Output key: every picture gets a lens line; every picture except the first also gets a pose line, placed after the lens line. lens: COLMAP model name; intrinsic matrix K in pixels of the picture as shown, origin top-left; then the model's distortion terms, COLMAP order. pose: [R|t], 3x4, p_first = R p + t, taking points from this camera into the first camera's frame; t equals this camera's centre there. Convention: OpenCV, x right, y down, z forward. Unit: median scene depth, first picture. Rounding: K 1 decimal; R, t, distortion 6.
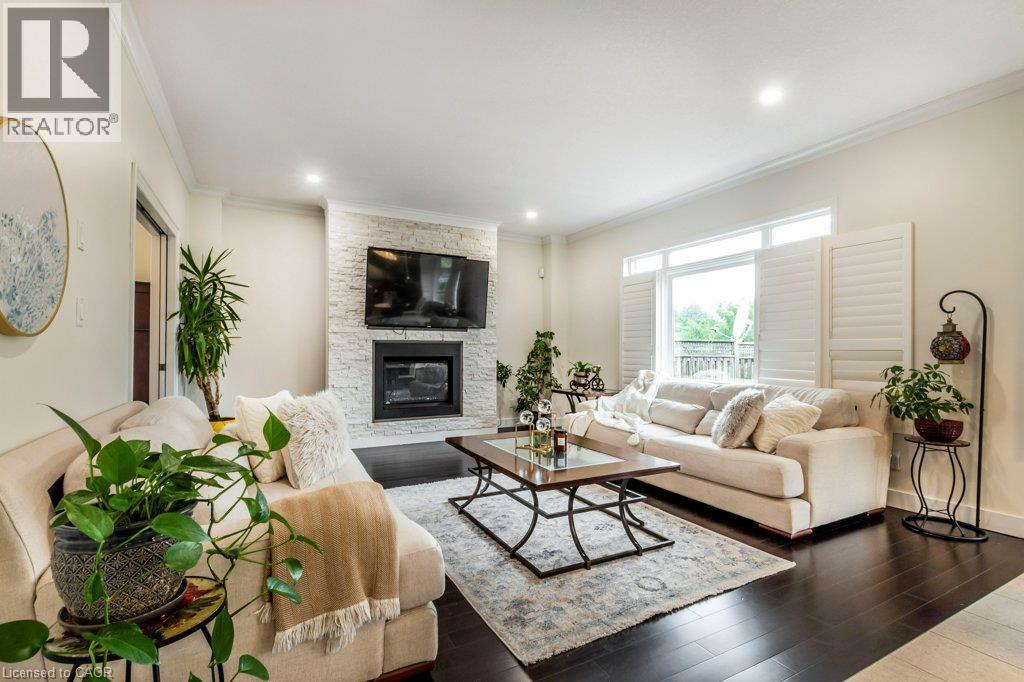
lens RADIAL K [[470.6, 0, 510.4], [0, 470.6, 347.0], [0, 0, 1]] dist [0.004502, 0.000492]
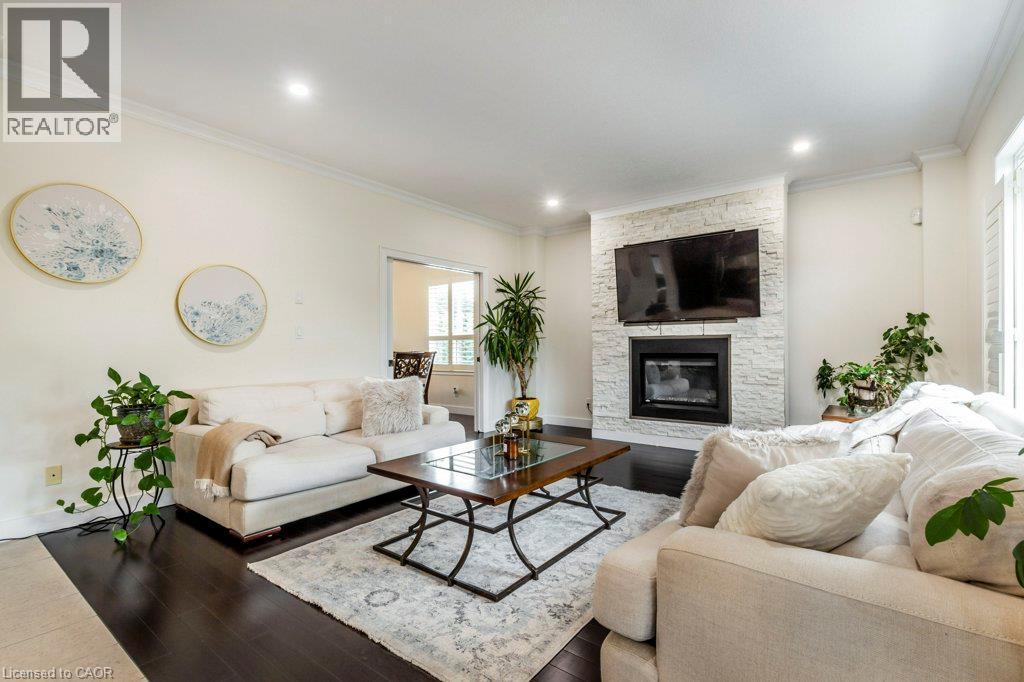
lens RADIAL K [[470.6, 0, 514.8], [0, 470.6, 345.2], [0, 0, 1]] dist [0.004502, 0.000492]
pose [[0.415895, -0.009532, -0.909363, 0.524647], [0.015379, 0.999876, -0.003447, 0.003063], [0.909283, -0.012552, 0.415990, 0.355129]]
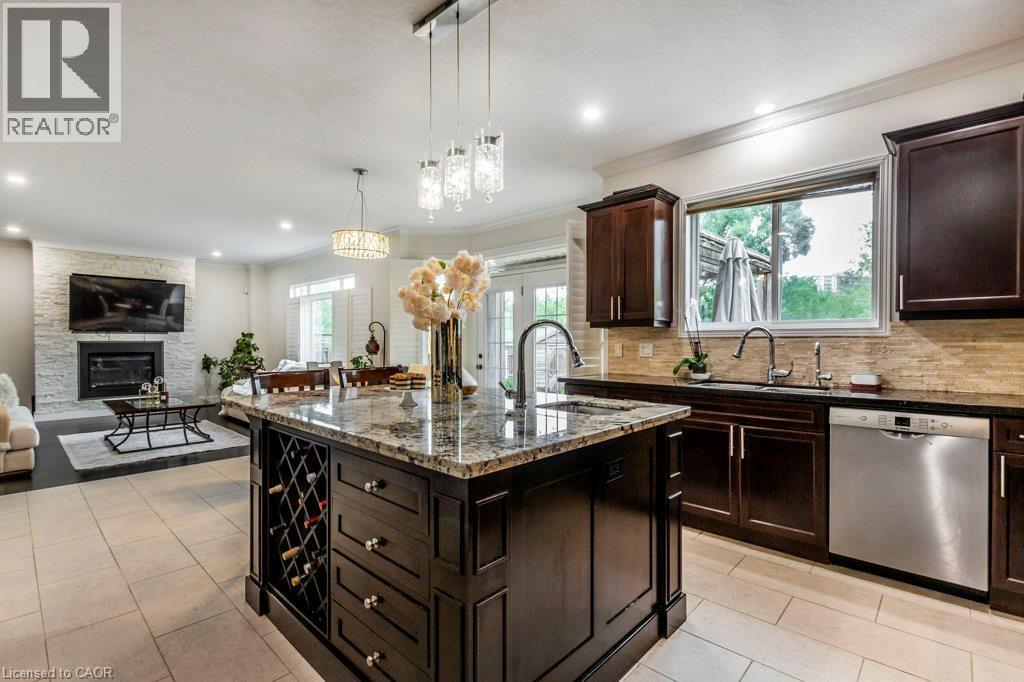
lens RADIAL K [[470.6, 0, 515.6], [0, 470.6, 346.4], [0, 0, 1]] dist [0.004502, 0.000492]
pose [[0.946717, -0.006909, 0.321993, 0.477766], [-0.000090, 0.999764, 0.021717, -0.029263], [-0.322067, -0.020589, 0.946493, -0.727730]]
